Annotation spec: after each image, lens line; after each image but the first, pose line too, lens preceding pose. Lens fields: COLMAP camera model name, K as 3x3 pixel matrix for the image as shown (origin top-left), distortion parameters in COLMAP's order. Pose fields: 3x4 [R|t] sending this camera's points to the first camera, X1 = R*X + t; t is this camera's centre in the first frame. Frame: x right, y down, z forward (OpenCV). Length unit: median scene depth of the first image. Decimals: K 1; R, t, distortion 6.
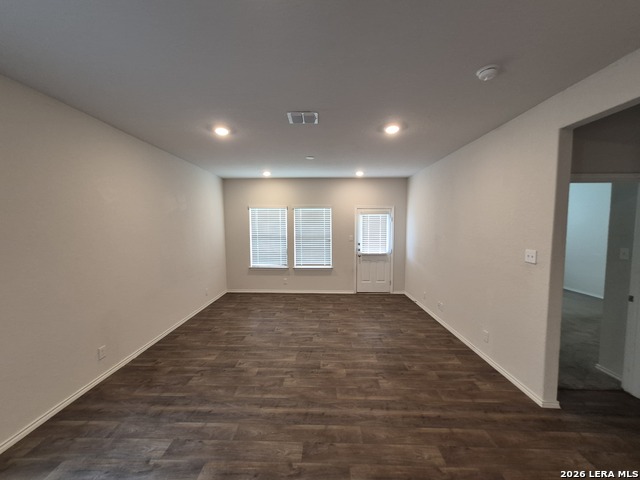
lens RADIAL K [[252.3, 0, 321.2], [0, 252.3, 238.7], [0, 0, 1]] dist [0.012186, -0.000303]
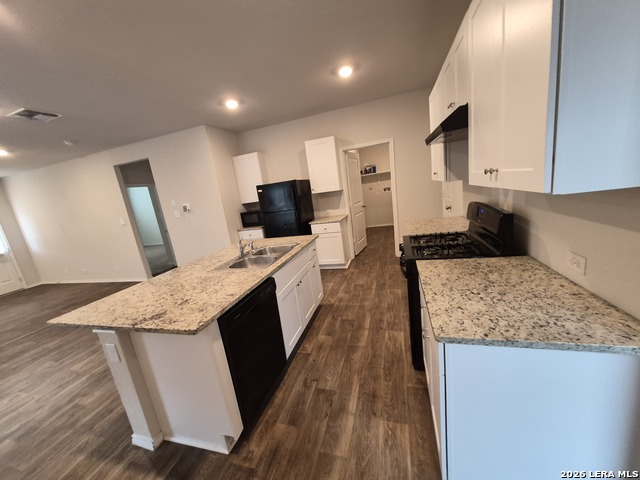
lens RADIAL K [[252.3, 0, 311.3], [0, 252.3, 245.1], [0, 0, 1]] dist [0.012186, -0.000303]
pose [[0.295307, -0.254009, 0.921017, -0.312847], [0.192179, 0.960099, 0.203169, 0.052485], [-0.935874, 0.117003, 0.332339, -0.502288]]
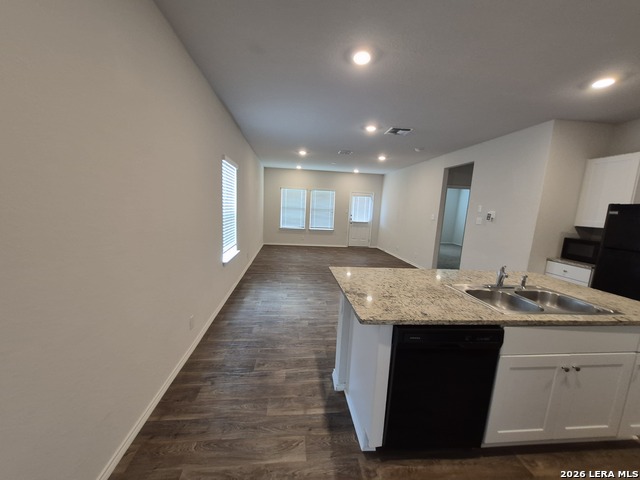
lens RADIAL K [[252.3, 0, 319.2], [0, 252.3, 243.5], [0, 0, 1]] dist [0.012186, -0.000303]
pose [[0.992238, 0.028105, 0.121133, -0.235129], [-0.039620, 0.994810, 0.093723, 0.055520], [-0.117870, -0.097795, 0.988202, -0.547922]]
